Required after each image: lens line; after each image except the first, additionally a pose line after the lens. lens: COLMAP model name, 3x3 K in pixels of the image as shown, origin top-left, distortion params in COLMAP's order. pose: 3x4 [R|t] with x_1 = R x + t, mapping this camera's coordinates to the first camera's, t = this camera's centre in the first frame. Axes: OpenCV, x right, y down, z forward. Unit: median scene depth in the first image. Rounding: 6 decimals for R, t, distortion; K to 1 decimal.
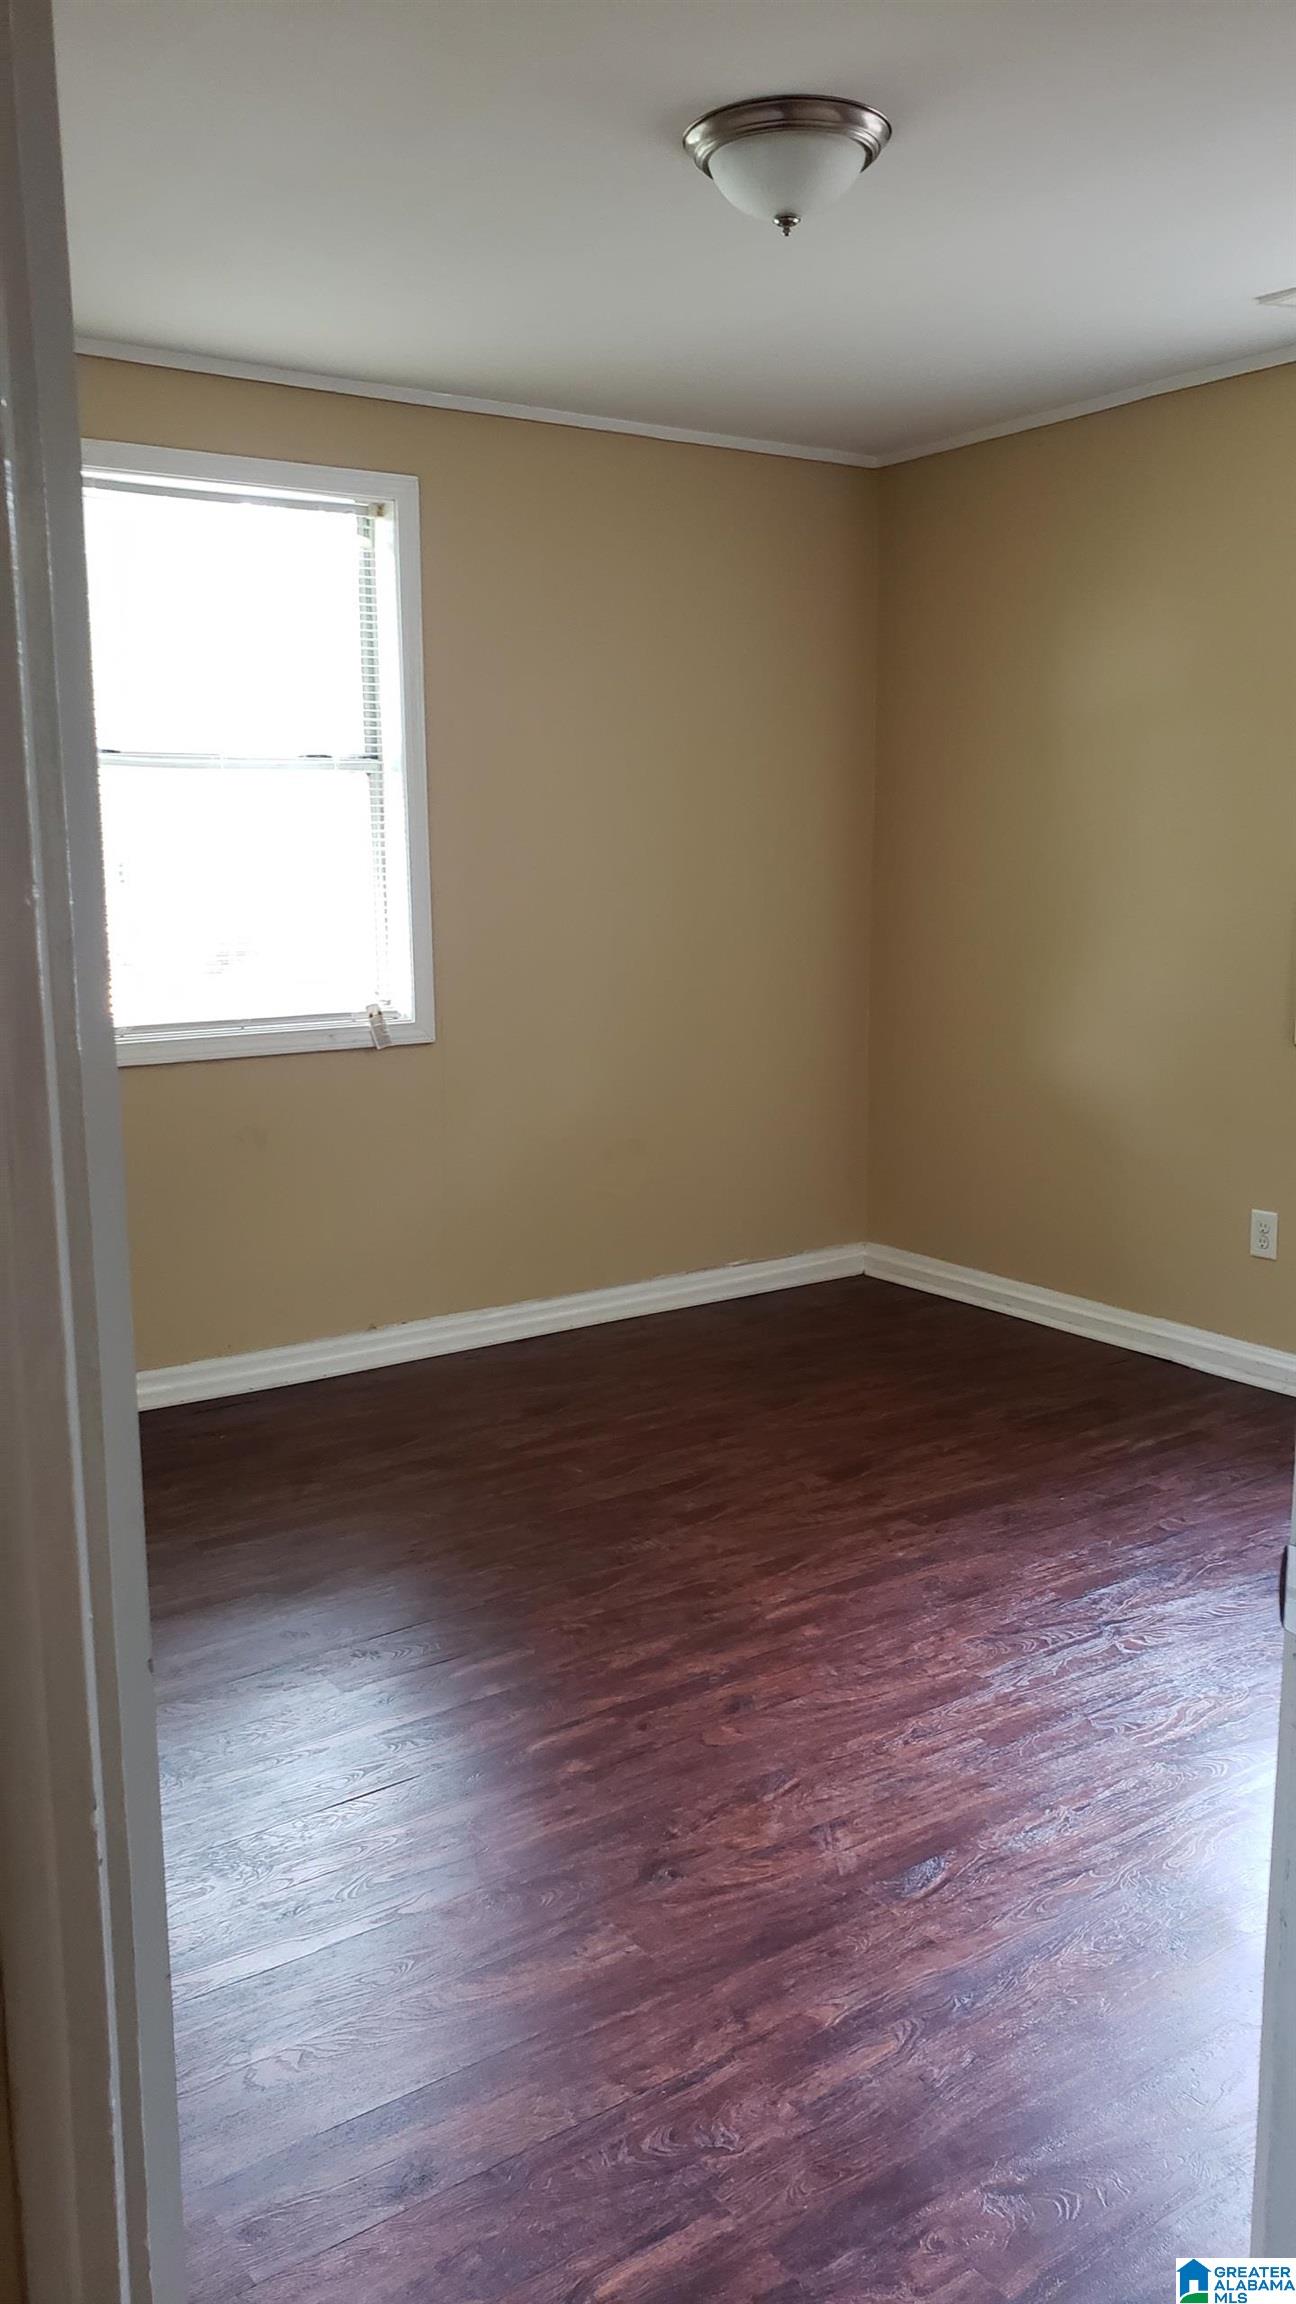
lens RADIAL K [[1795.1, 0, 648.7], [0, 1795.1, 1148.3], [0, 0, 1]] dist [-0.006957, -0.041575]
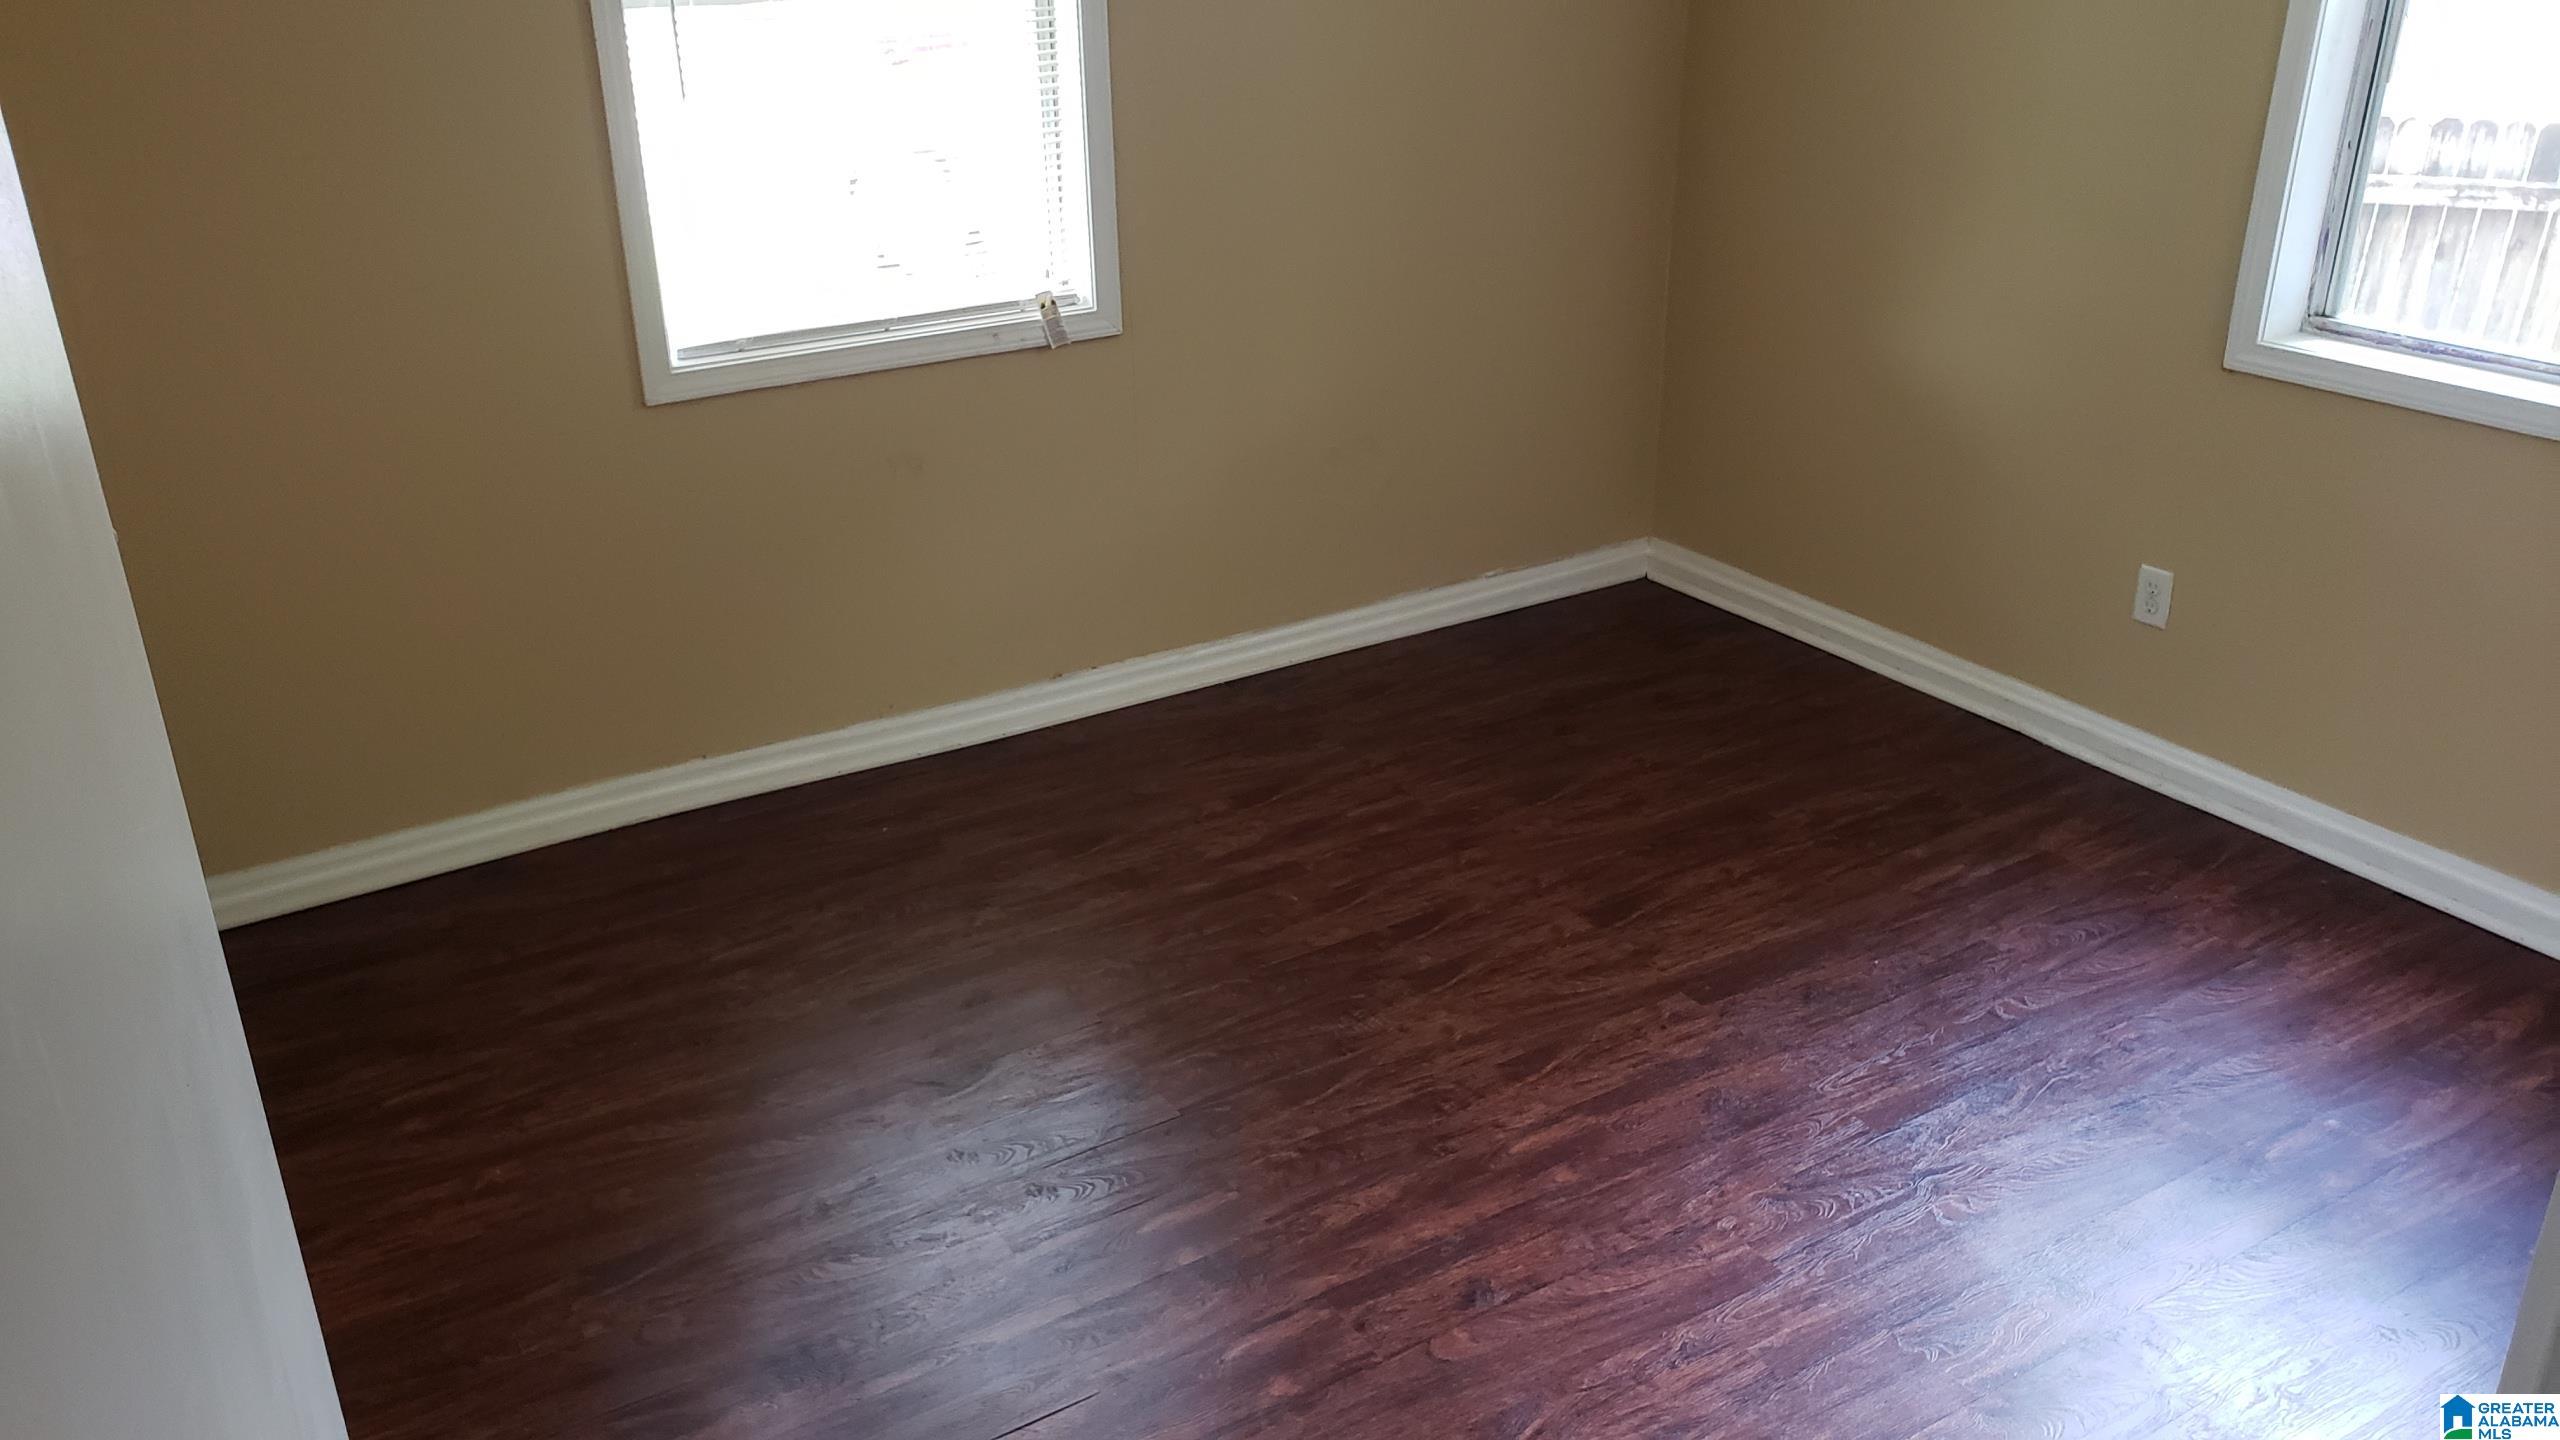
lens RADIAL K [[1994.6, 0, 1228.1], [0, 1994.6, 748.5], [0, 0, 1]] dist [-0.006957, -0.041575]
pose [[0.996620, 0.012509, -0.081190, 0.005672], [0.008545, 0.967190, 0.253910, -0.142126], [0.081702, -0.253746, 0.963814, 0.116397]]
